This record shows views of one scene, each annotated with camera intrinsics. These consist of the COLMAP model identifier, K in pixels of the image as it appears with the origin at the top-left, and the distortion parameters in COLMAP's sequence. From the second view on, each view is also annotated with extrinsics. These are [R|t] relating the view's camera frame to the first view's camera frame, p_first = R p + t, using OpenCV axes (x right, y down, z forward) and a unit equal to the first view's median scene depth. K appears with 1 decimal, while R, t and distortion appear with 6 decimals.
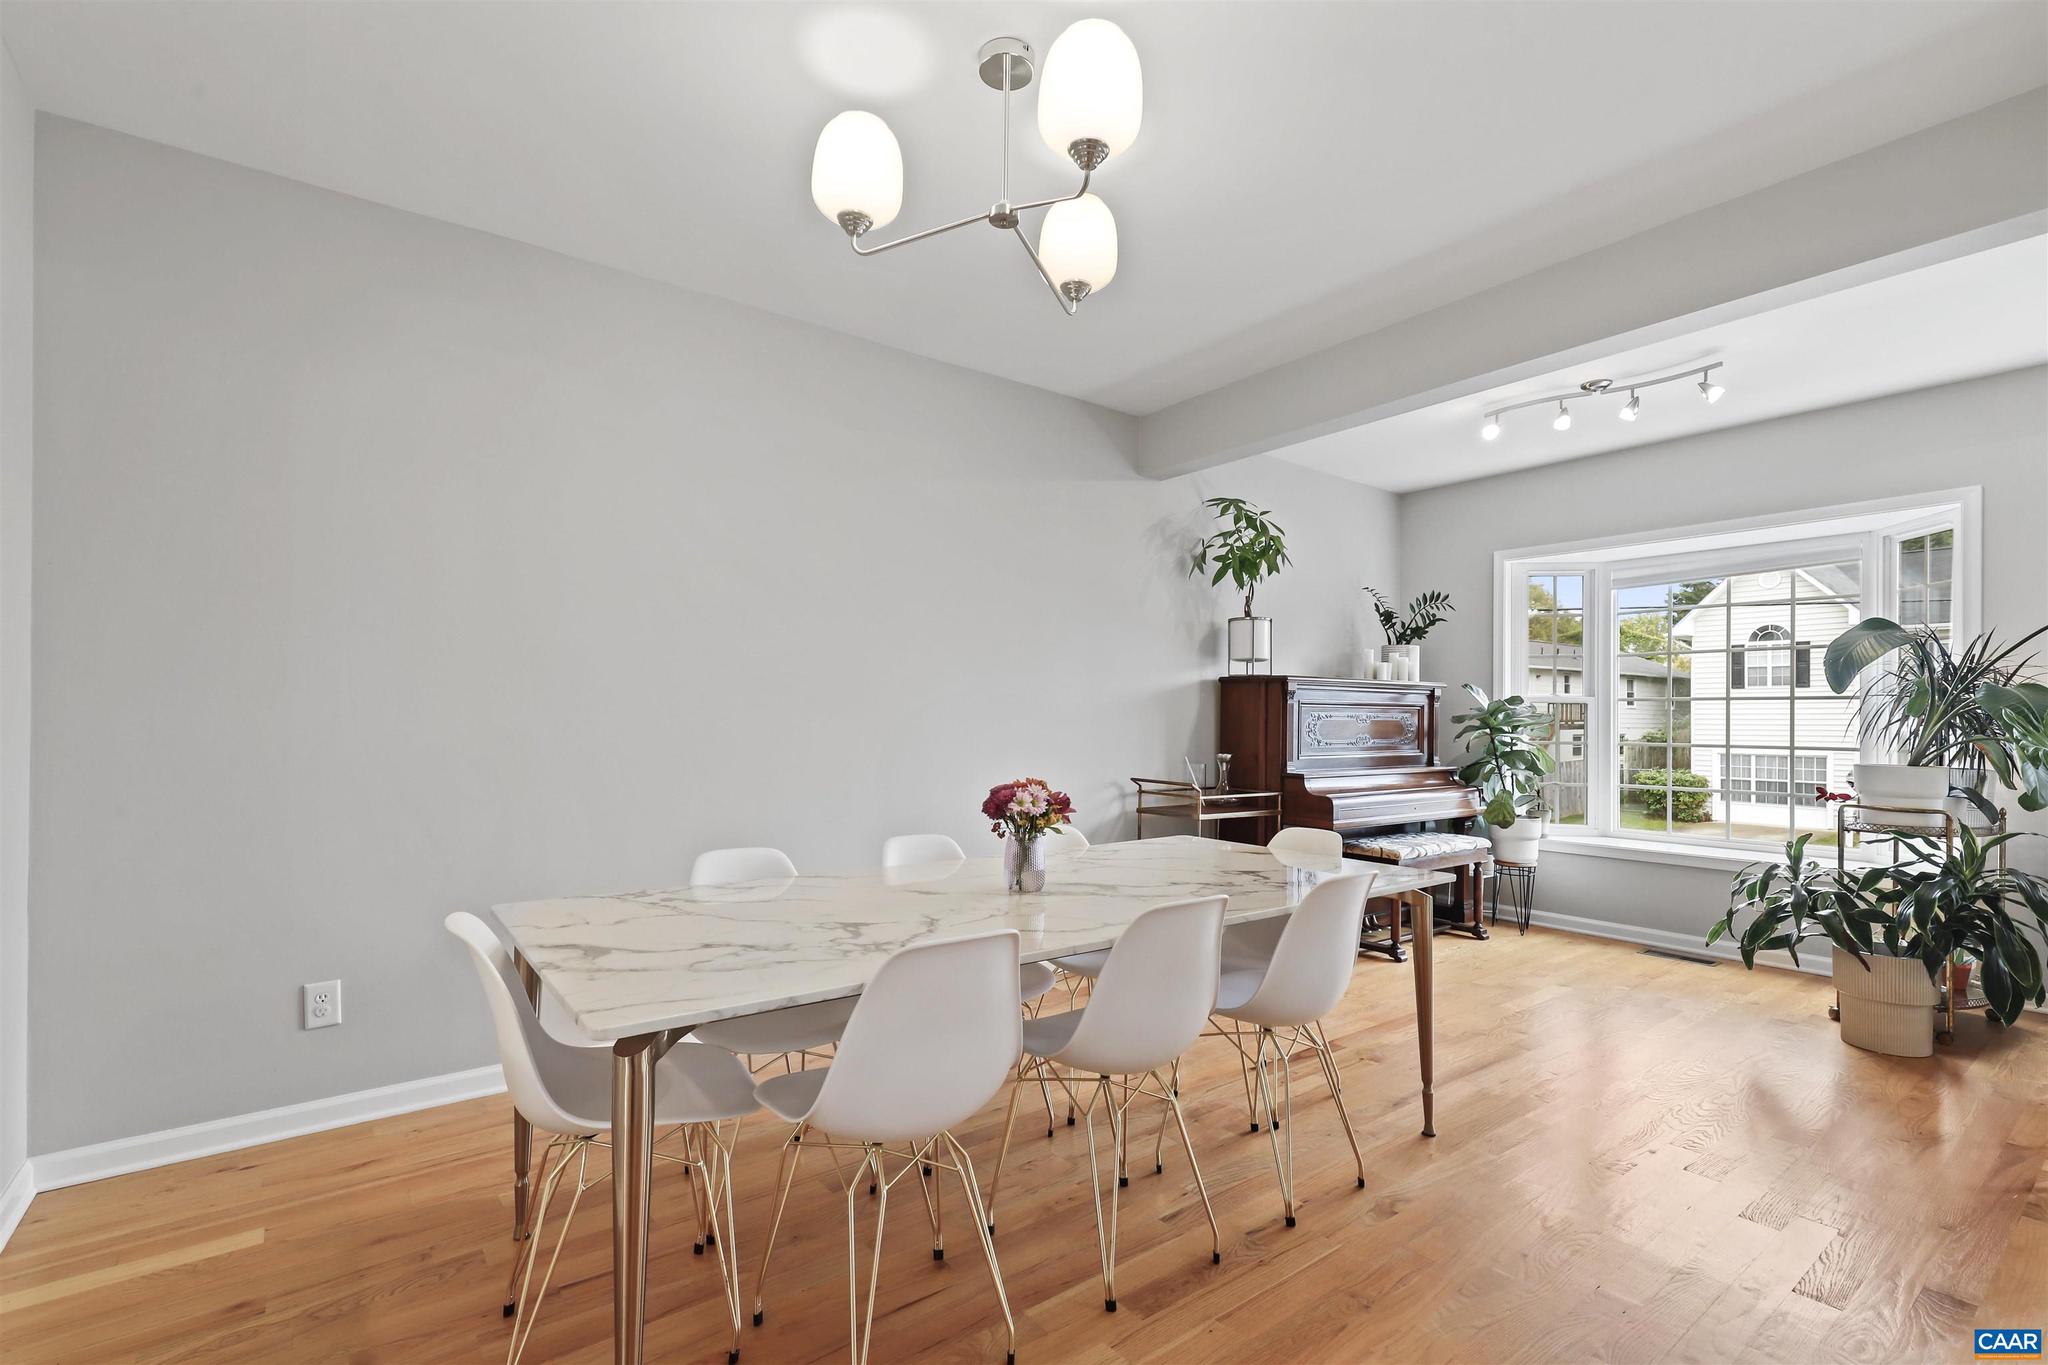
lens RADIAL K [[941.1, 0, 1069.5], [0, 941.1, 699.5], [0, 0, 1]] dist [0.007154, -0.001311]
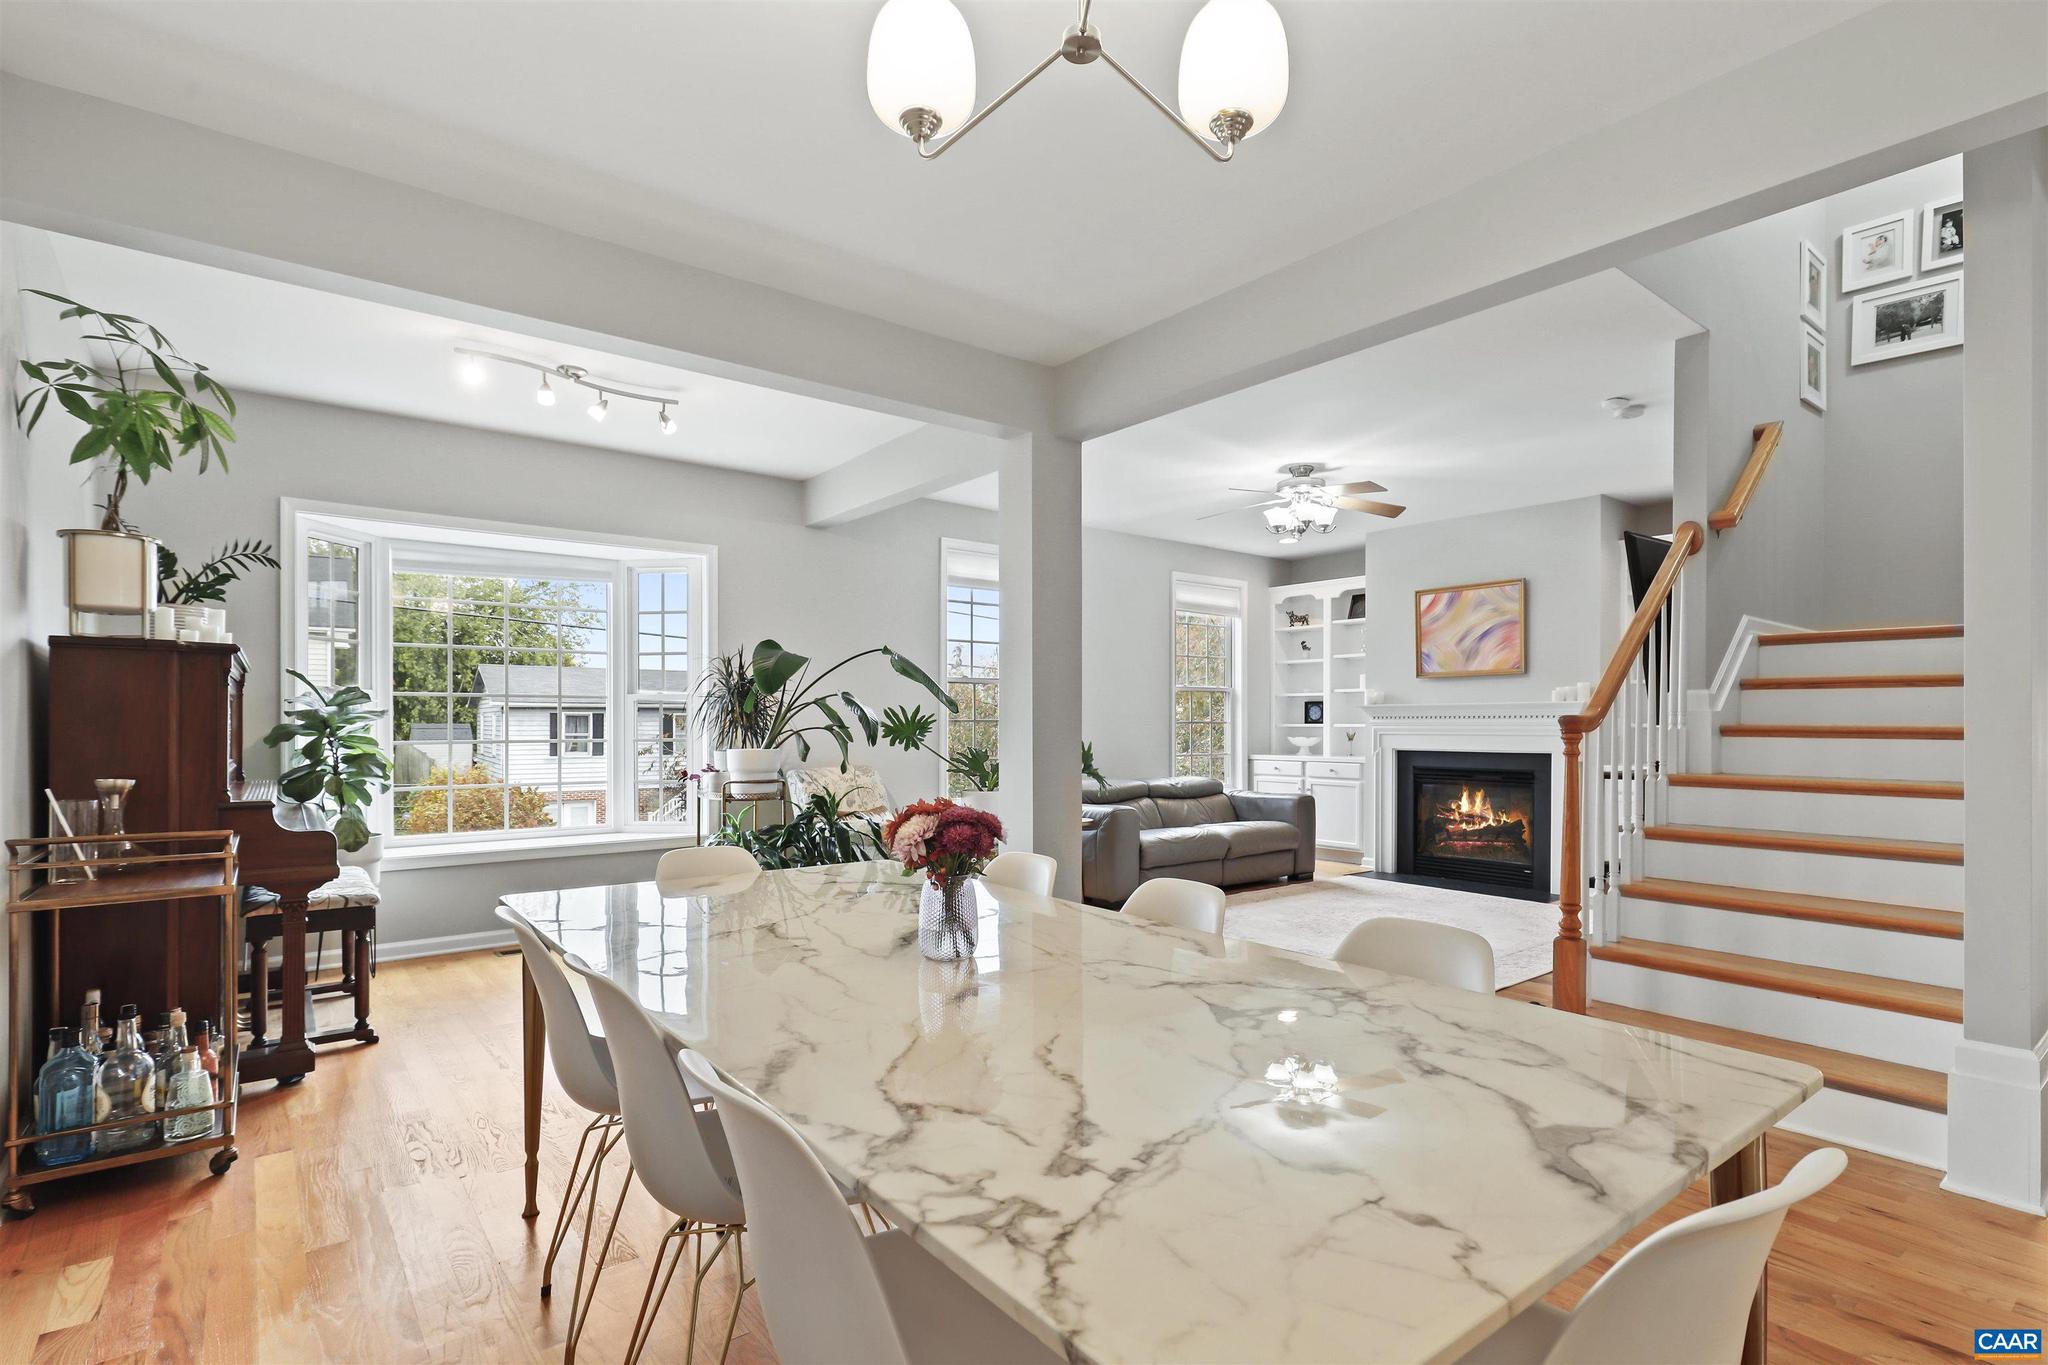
lens RADIAL K [[972.0, 0, 996.4], [0, 972.0, 724.1], [0, 0, 1]] dist [0.000452, 0.000296]
pose [[0.030468, -0.005708, 0.999519, -0.393960], [-0.021465, 0.999749, 0.006364, 0.012303], [-0.999305, -0.021649, 0.030338, 0.483632]]
